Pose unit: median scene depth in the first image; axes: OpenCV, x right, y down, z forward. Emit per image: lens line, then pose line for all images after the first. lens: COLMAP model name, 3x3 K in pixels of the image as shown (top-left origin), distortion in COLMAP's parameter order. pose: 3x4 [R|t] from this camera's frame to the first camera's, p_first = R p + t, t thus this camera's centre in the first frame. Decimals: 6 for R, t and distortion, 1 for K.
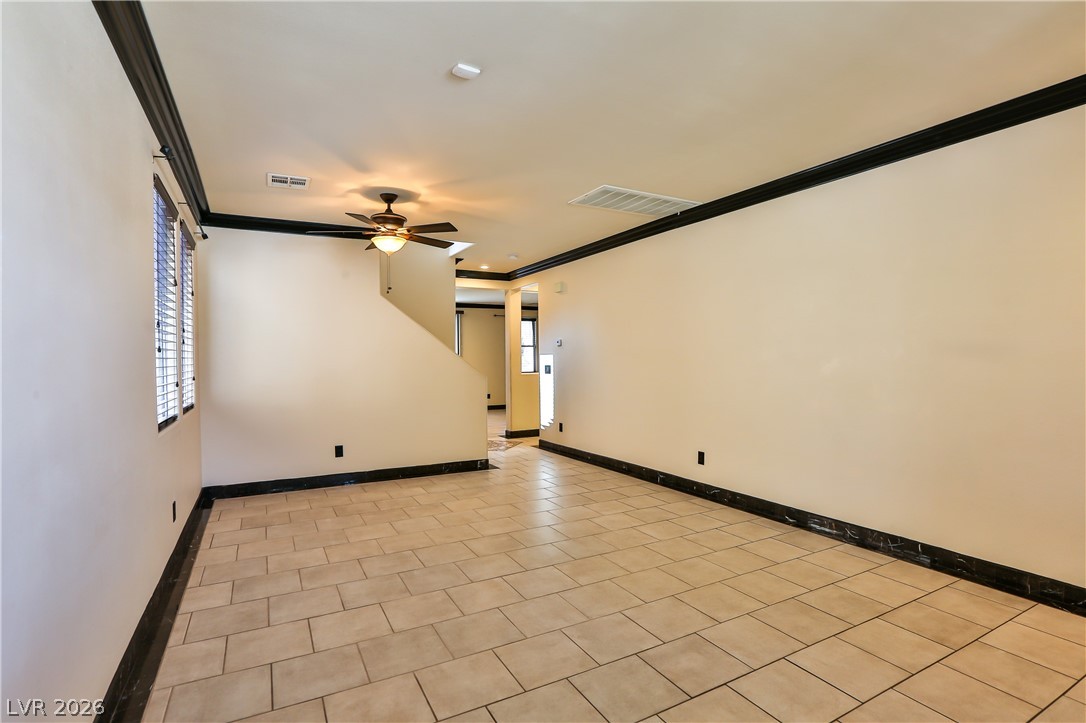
lens RADIAL K [[534.1, 0, 547.5], [0, 534.1, 356.5], [0, 0, 1]] dist [-0.053647, 0.026311]
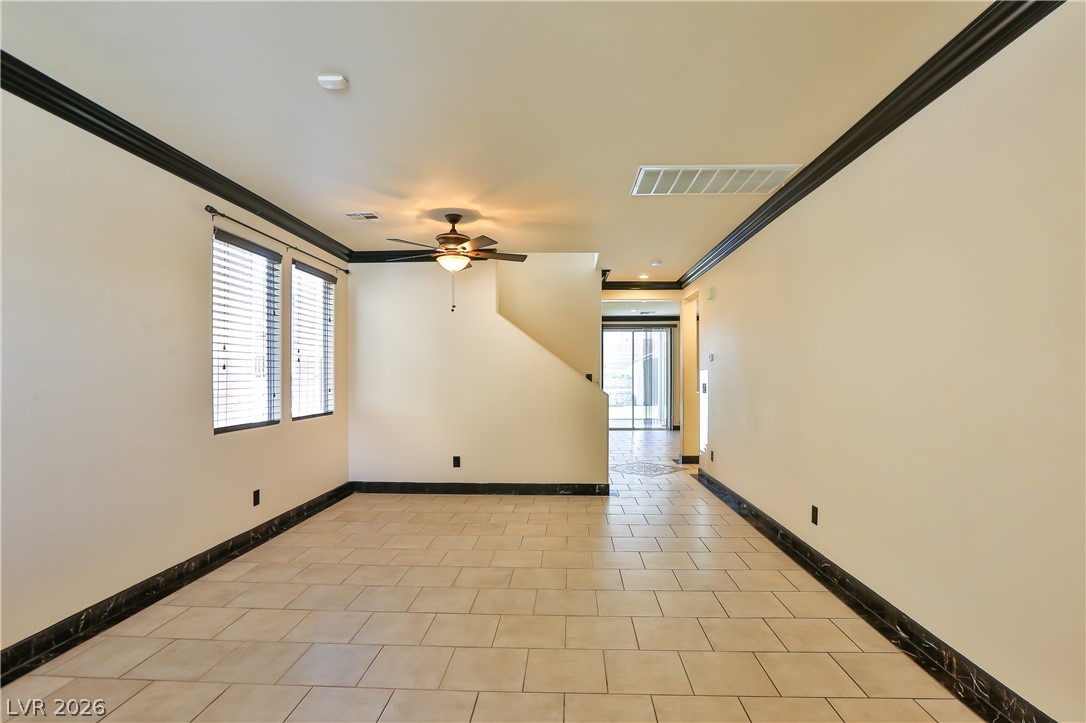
lens RADIAL K [[534.4, 0, 546.4], [0, 534.4, 368.1], [0, 0, 1]] dist [-0.055871, 0.026519]
pose [[0.856198, 0.001352, -0.516645, 0.390958], [-0.004173, 0.999982, -0.004300, -0.006564], [0.516630, 0.005837, 0.856189, 0.217710]]
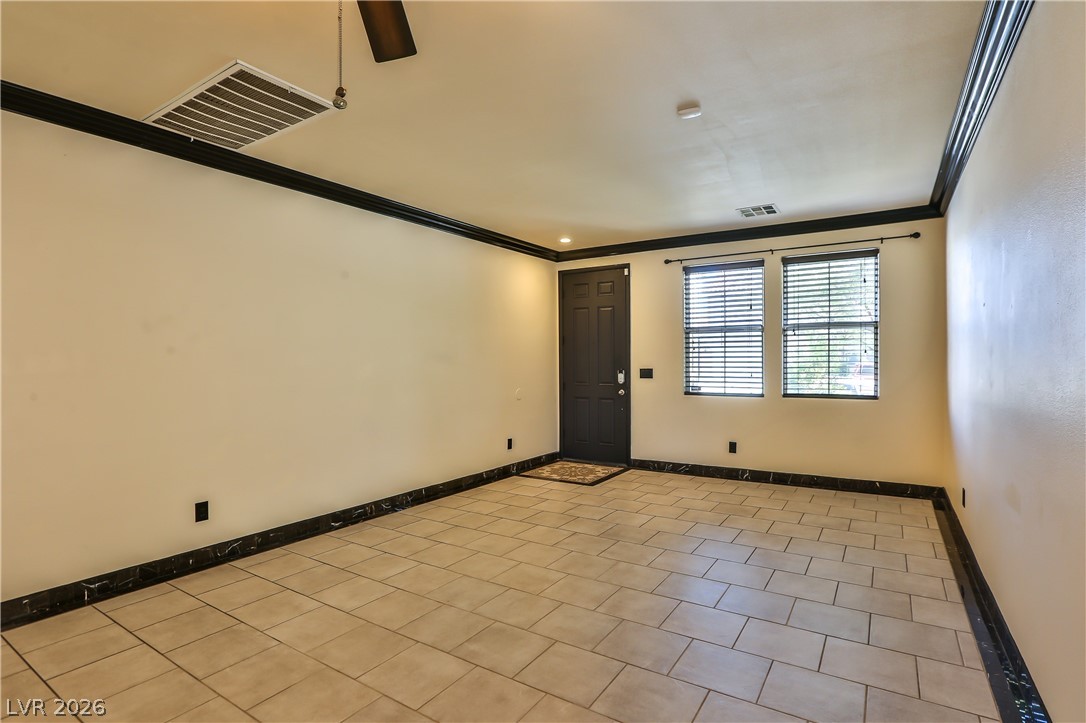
lens RADIAL K [[534.4, 0, 546.4], [0, 534.4, 368.1], [0, 0, 1]] dist [-0.055871, 0.026519]
pose [[-0.474117, -0.003422, 0.880455, -0.581902], [0.008300, 0.999931, 0.008356, 0.004576], [-0.880423, 0.011270, -0.474056, 1.049264]]
